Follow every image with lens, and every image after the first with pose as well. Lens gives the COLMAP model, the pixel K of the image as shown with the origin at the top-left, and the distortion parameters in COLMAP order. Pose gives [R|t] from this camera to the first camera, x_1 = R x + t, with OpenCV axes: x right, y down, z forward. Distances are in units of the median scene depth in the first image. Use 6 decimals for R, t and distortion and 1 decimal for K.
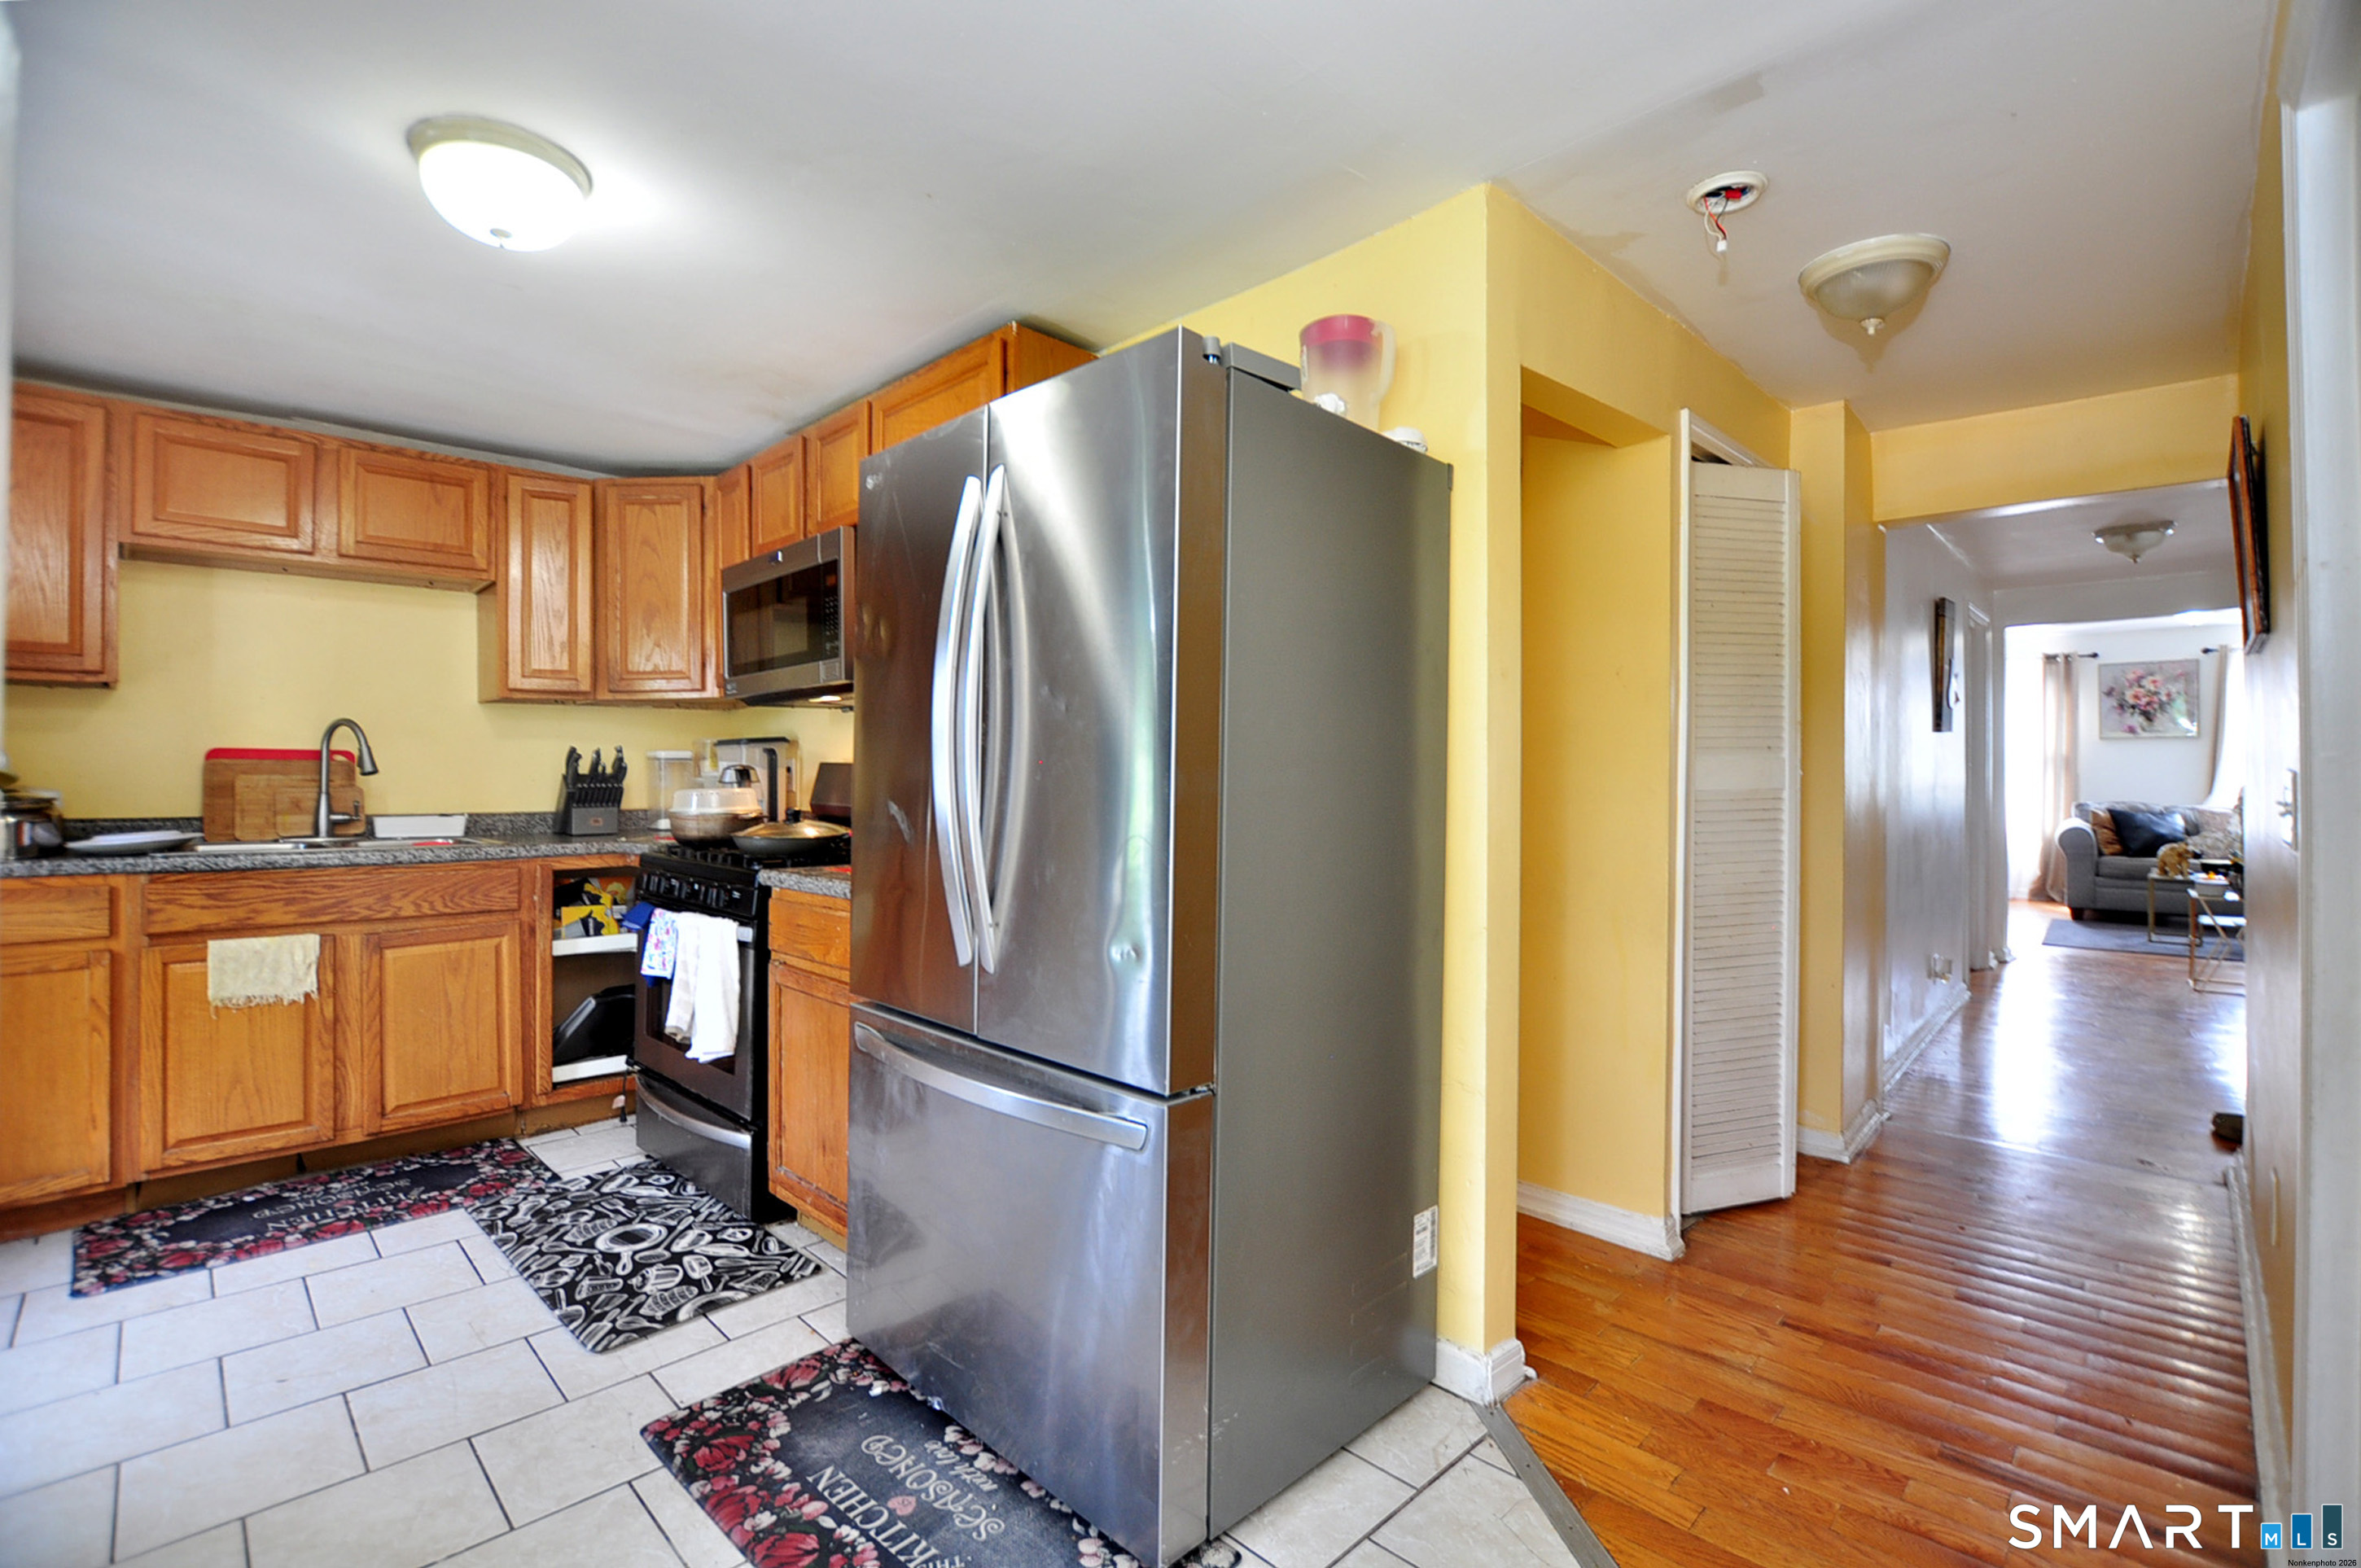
lens RADIAL K [[1092.4, 0, 1141.5], [0, 1092.4, 772.9], [0, 0, 1]] dist [-0.034630, 0.006820]
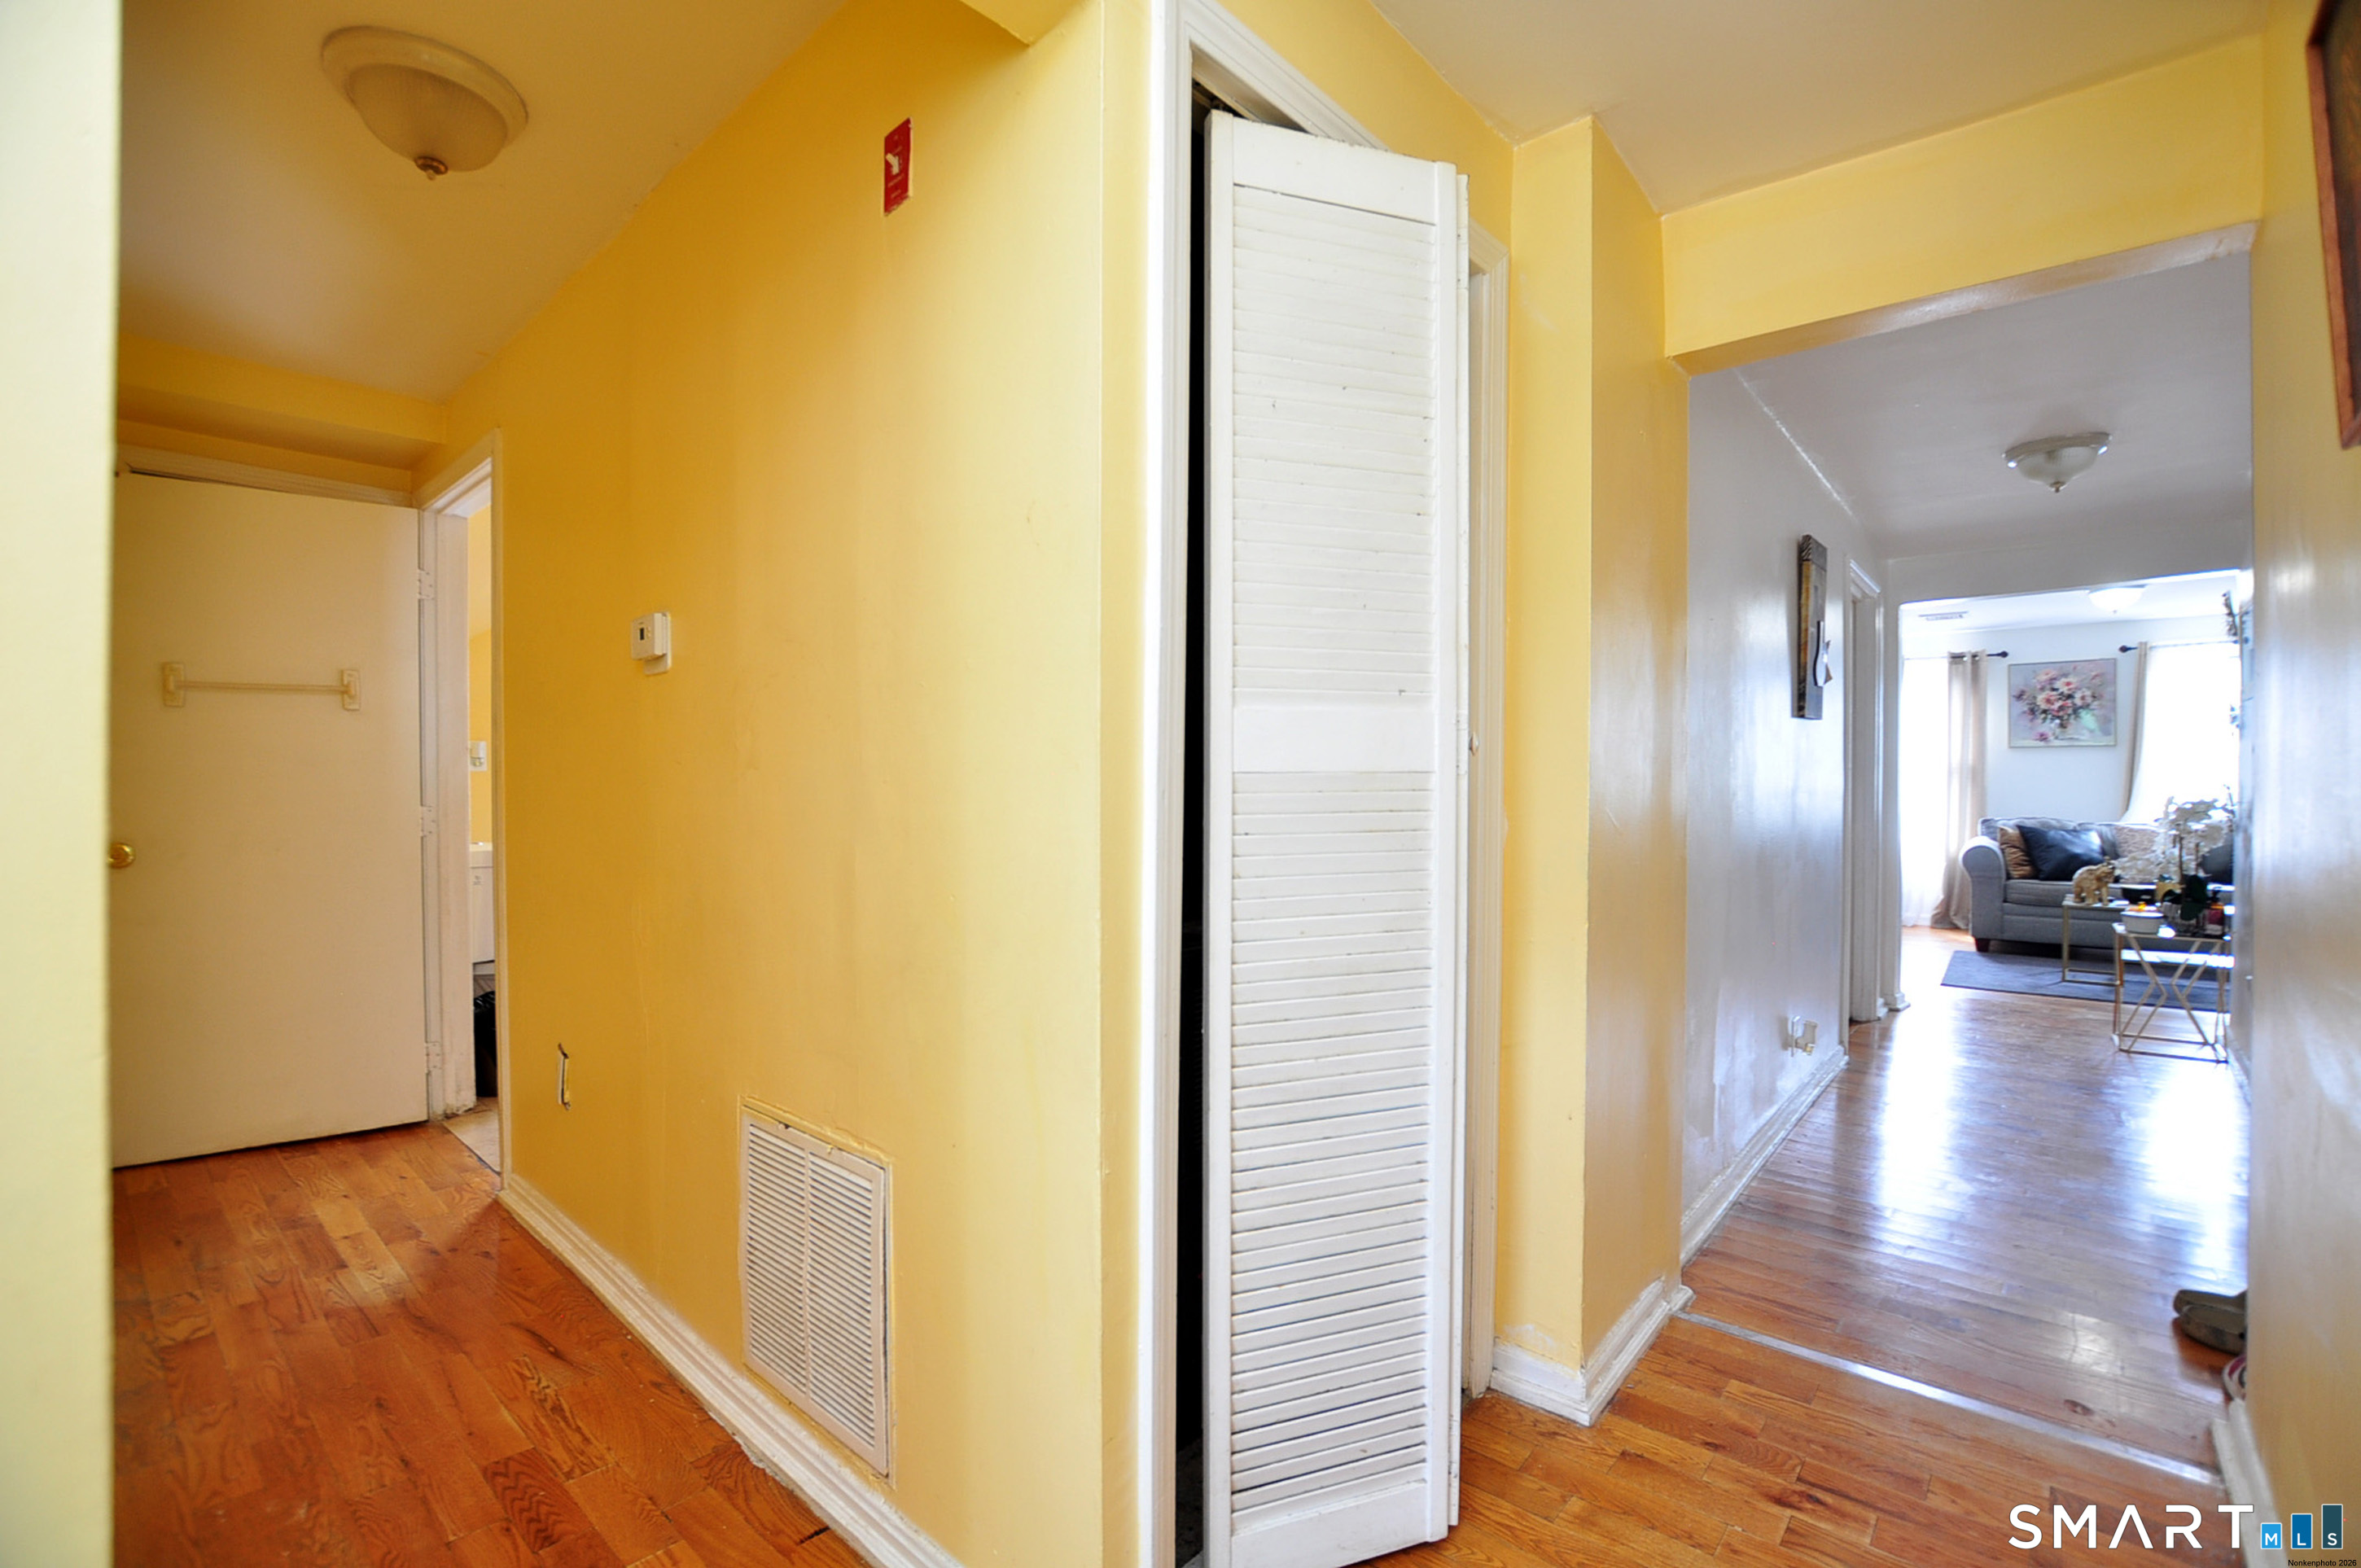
lens RADIAL K [[1087.6, 0, 1191.2], [0, 1087.6, 795.7], [0, 0, 1]] dist [-0.002824, -0.000292]
pose [[0.996227, 0.004385, 0.086671, 0.202328], [-0.004778, 0.999979, 0.004335, 0.011733], [-0.086650, -0.004733, 0.996228, 0.225318]]
